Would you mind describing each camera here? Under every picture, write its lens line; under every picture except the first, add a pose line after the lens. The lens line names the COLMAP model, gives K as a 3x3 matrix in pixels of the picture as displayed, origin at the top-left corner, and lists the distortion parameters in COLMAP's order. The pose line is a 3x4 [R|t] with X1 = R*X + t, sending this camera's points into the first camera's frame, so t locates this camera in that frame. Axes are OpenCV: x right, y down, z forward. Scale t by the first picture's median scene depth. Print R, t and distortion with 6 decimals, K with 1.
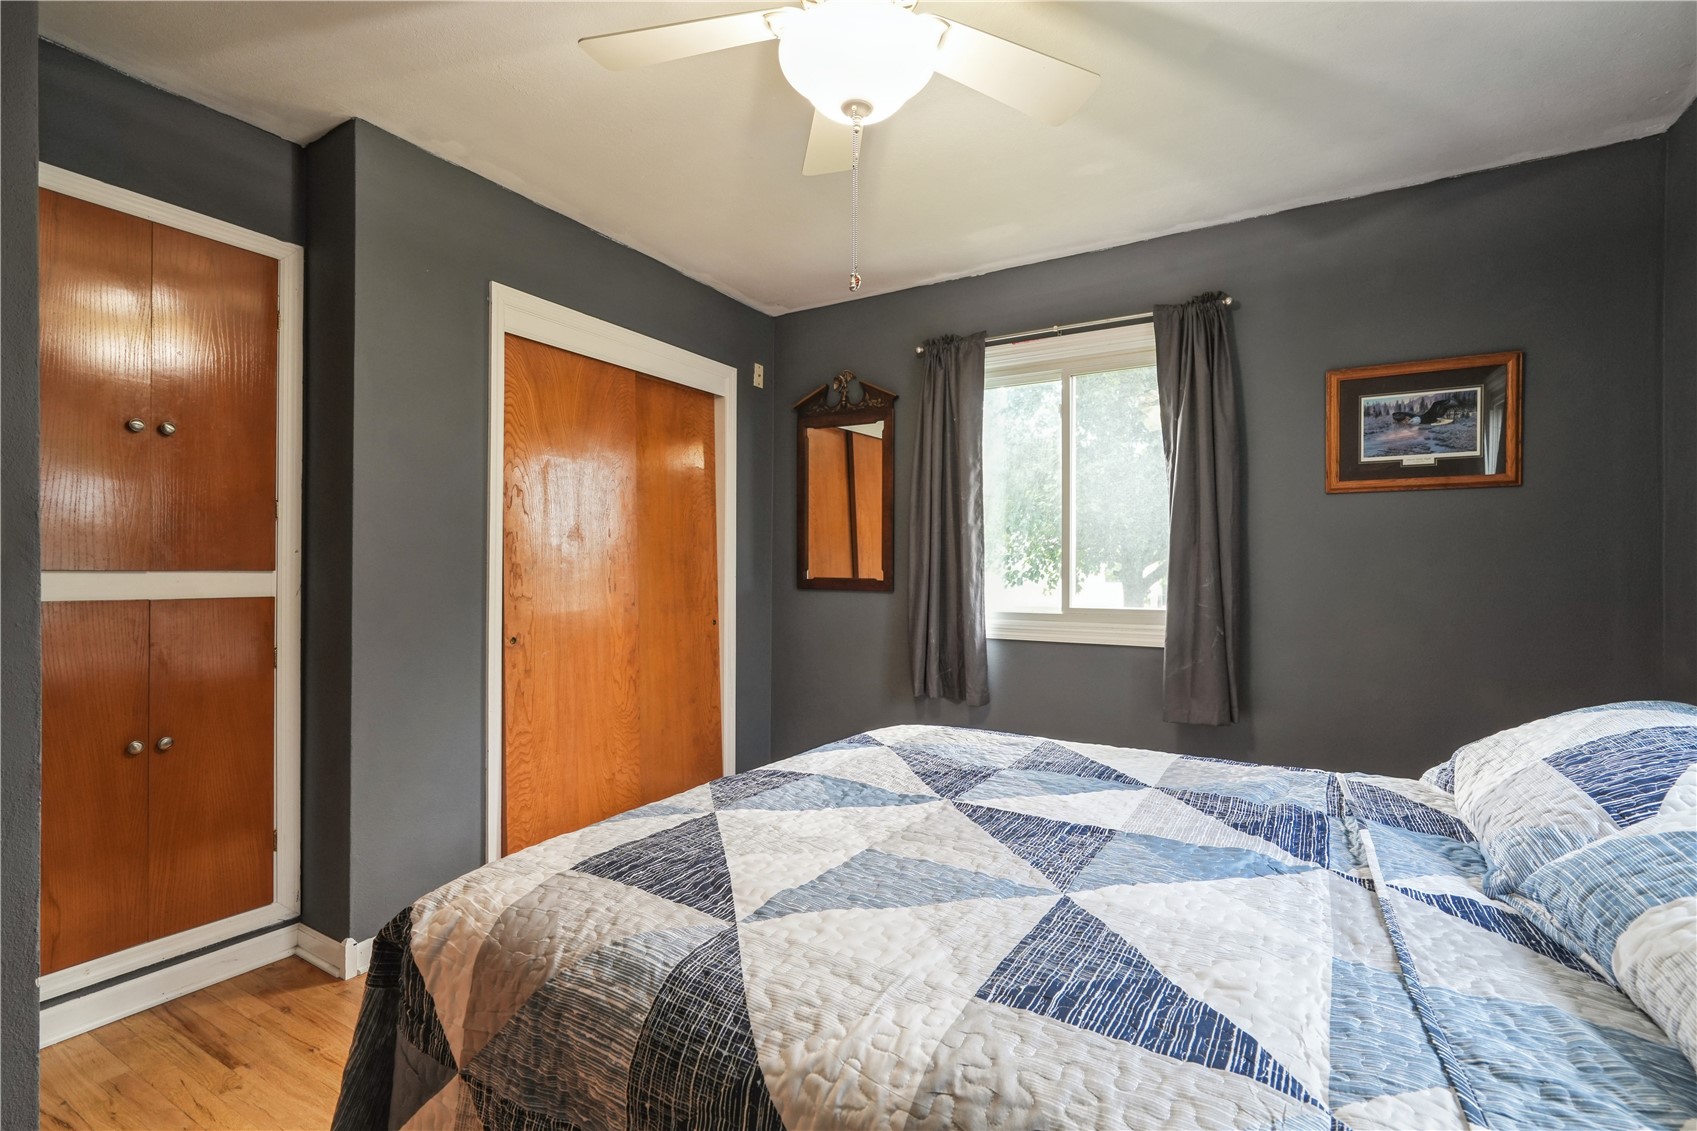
lens RADIAL K [[768.2, 0, 851.5], [0, 768.2, 568.0], [0, 0, 1]] dist [-0.001823, -0.000418]
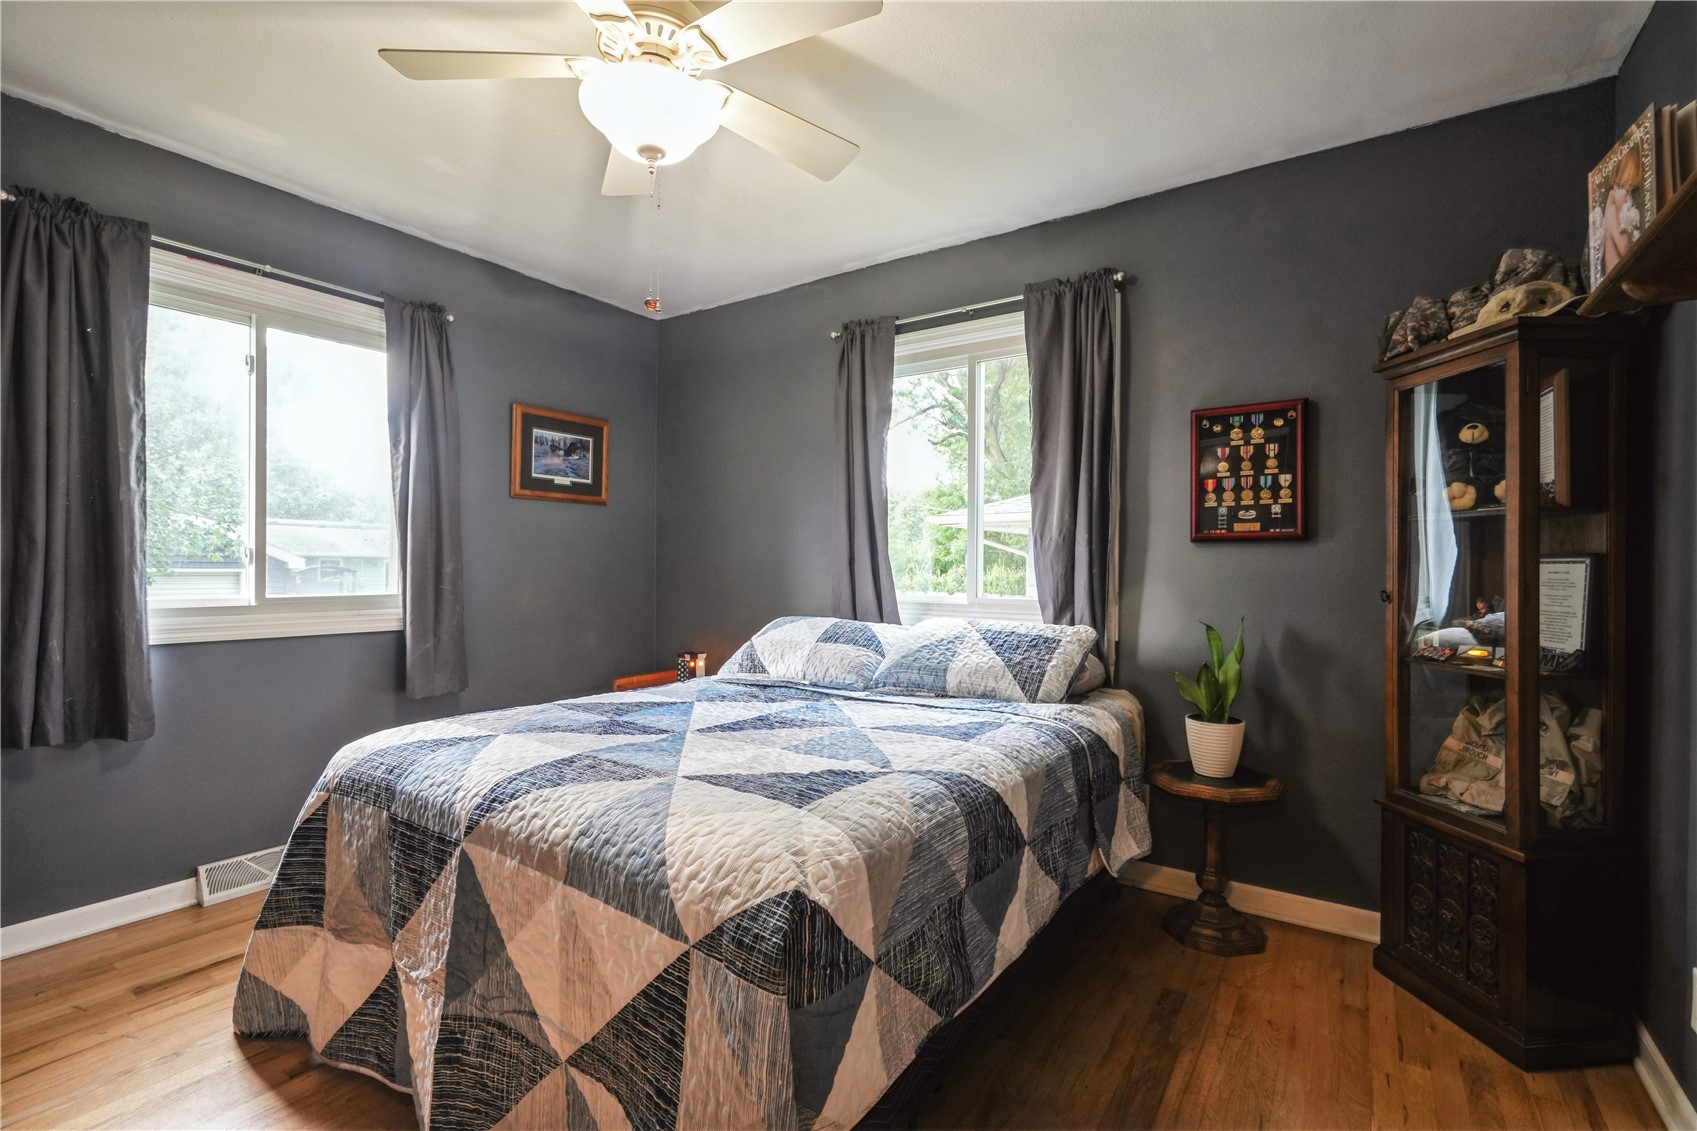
lens RADIAL K [[768.2, 0, 853.7], [0, 768.2, 563.2], [0, 0, 1]] dist [-0.001823, -0.000418]
pose [[0.054930, 0.001190, 0.998490, -0.659615], [-0.010057, 0.999949, -0.000639, 0.008939], [-0.998440, -0.010006, 0.054939, 0.371508]]
